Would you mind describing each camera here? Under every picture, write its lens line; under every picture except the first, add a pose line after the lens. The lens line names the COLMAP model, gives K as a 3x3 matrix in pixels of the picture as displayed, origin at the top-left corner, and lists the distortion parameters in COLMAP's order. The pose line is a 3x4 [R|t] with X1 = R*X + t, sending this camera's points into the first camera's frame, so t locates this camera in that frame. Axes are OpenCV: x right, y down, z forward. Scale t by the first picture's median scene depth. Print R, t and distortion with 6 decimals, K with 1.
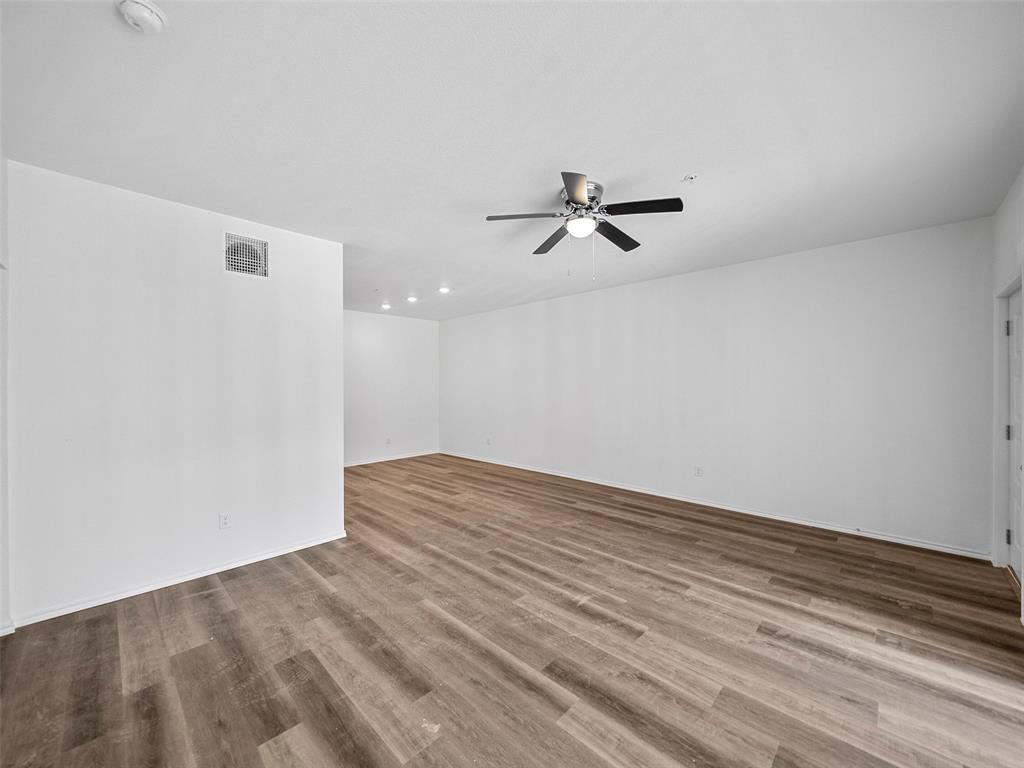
lens RADIAL K [[396.0, 0, 515.3], [0, 396.0, 384.9], [0, 0, 1]] dist [-0.005399, 0.000115]
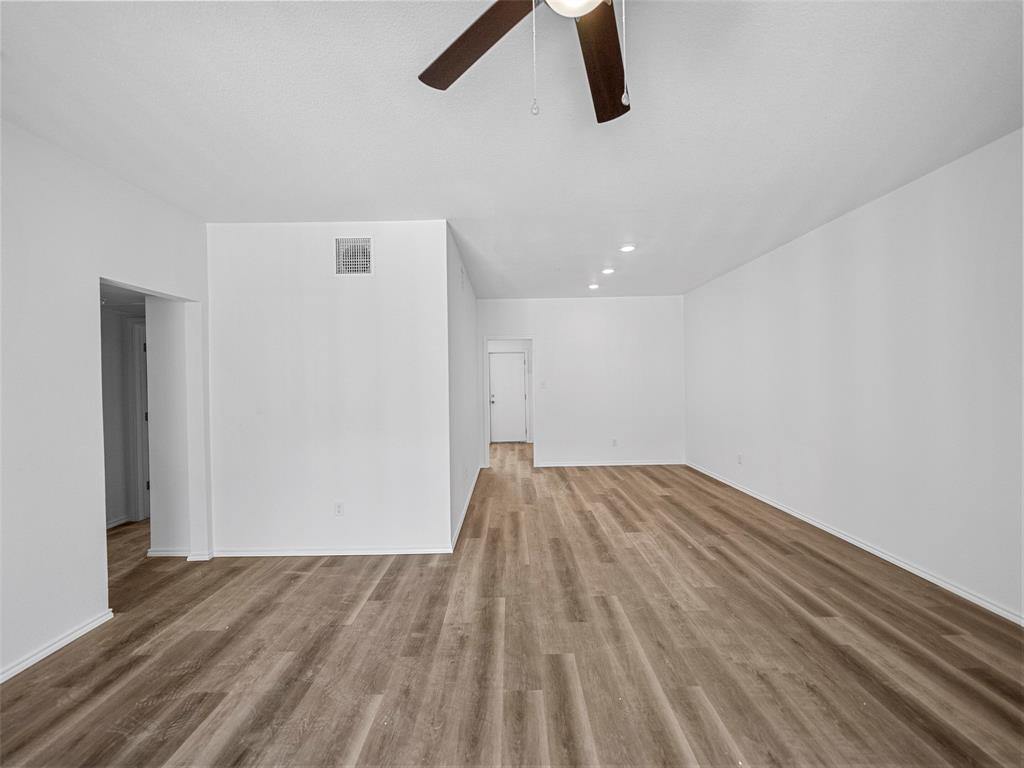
lens RADIAL K [[396.0, 0, 515.3], [0, 396.0, 384.9], [0, 0, 1]] dist [-0.005399, 0.000115]
pose [[0.693951, 0.002717, -0.720017, 0.295480], [0.012714, 0.999791, 0.016026, -0.001508], [0.719910, -0.020276, 0.693771, 0.492764]]
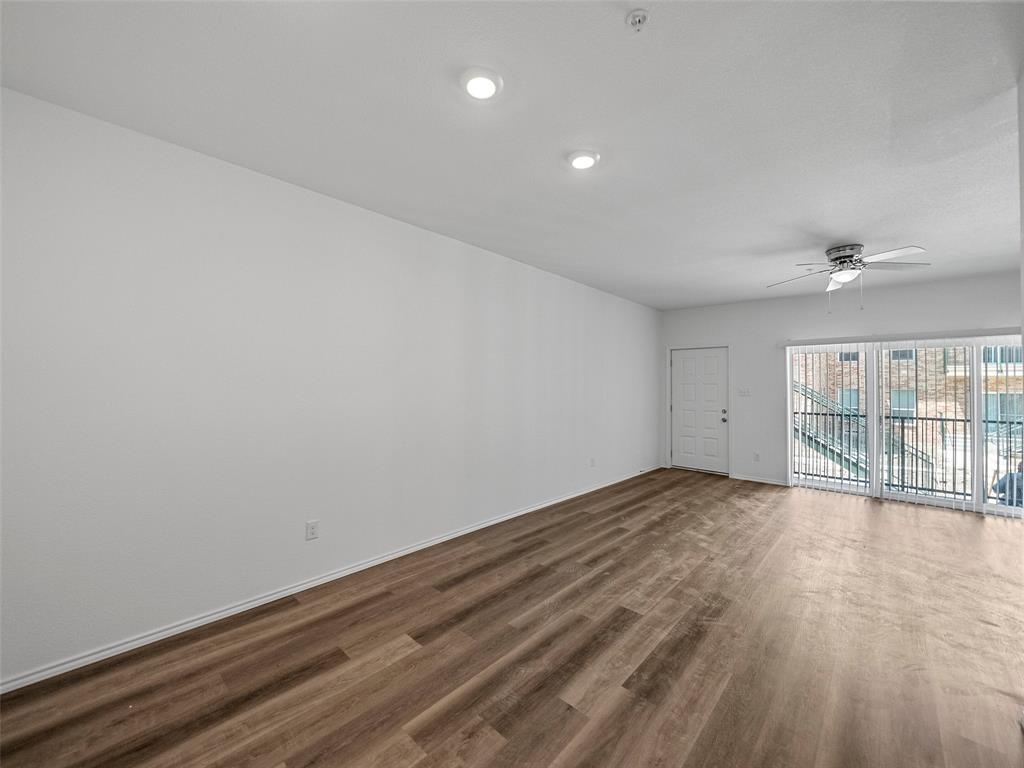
lens RADIAL K [[396.0, 0, 515.3], [0, 396.0, 384.9], [0, 0, 1]] dist [-0.005399, 0.000115]
pose [[-0.003214, 0.005193, 0.999981, -0.864729], [-0.012060, 0.999914, -0.005231, 0.004755], [-0.999922, -0.012077, -0.003151, 1.565767]]
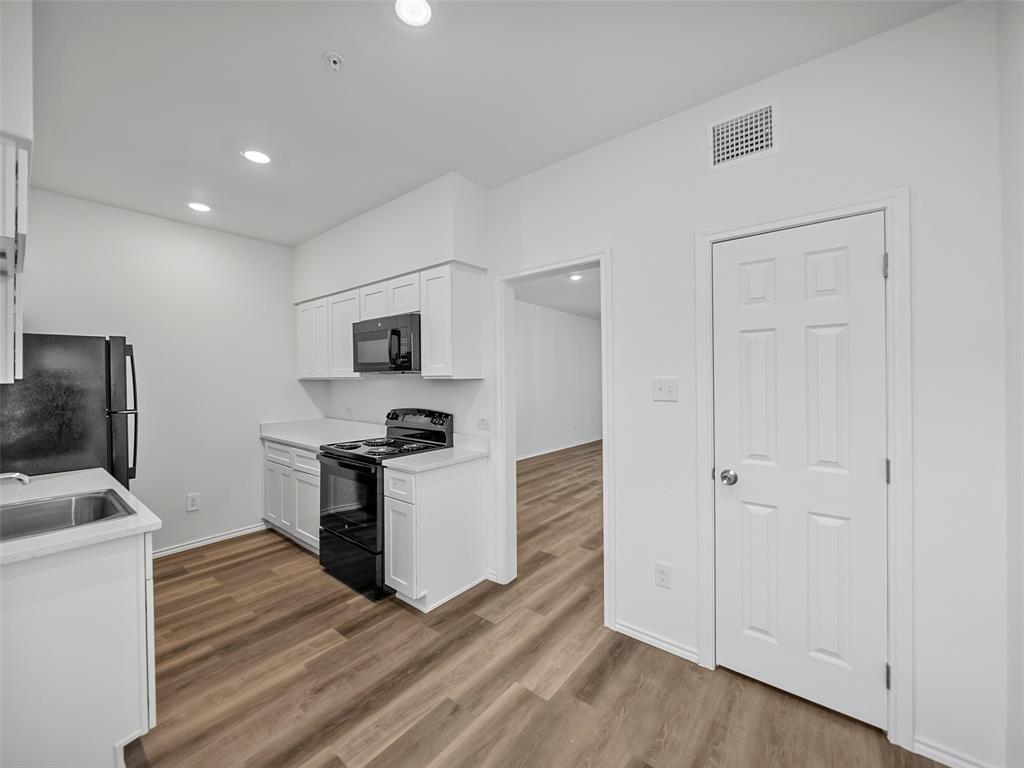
lens RADIAL K [[396.0, 0, 515.3], [0, 396.0, 384.9], [0, 0, 1]] dist [-0.005399, 0.000115]
pose [[-0.074825, -0.009626, 0.997150, -1.597953], [0.011699, 0.999876, 0.010531, 0.013263], [-0.997128, 0.012453, -0.074703, 1.772105]]
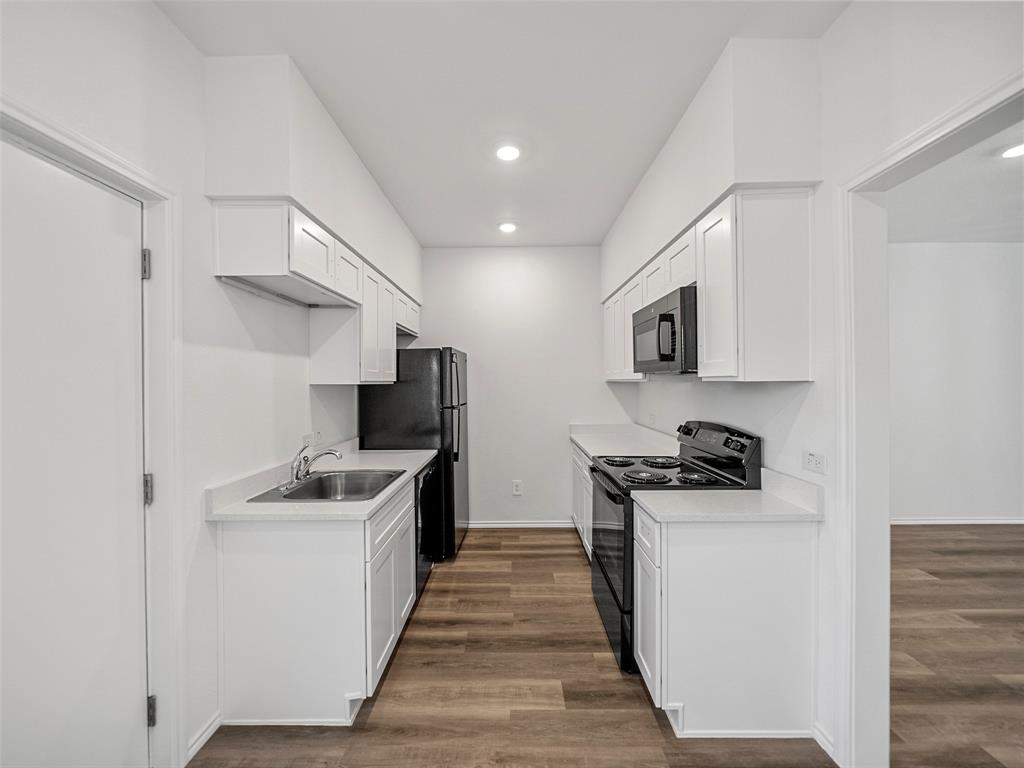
lens RADIAL K [[396.0, 0, 515.3], [0, 396.0, 384.9], [0, 0, 1]] dist [-0.005399, 0.000115]
pose [[0.739564, -0.003628, 0.673076, -1.375232], [0.004748, 0.999989, 0.000173, 0.011504], [-0.673069, 0.003068, 0.739573, 1.683319]]
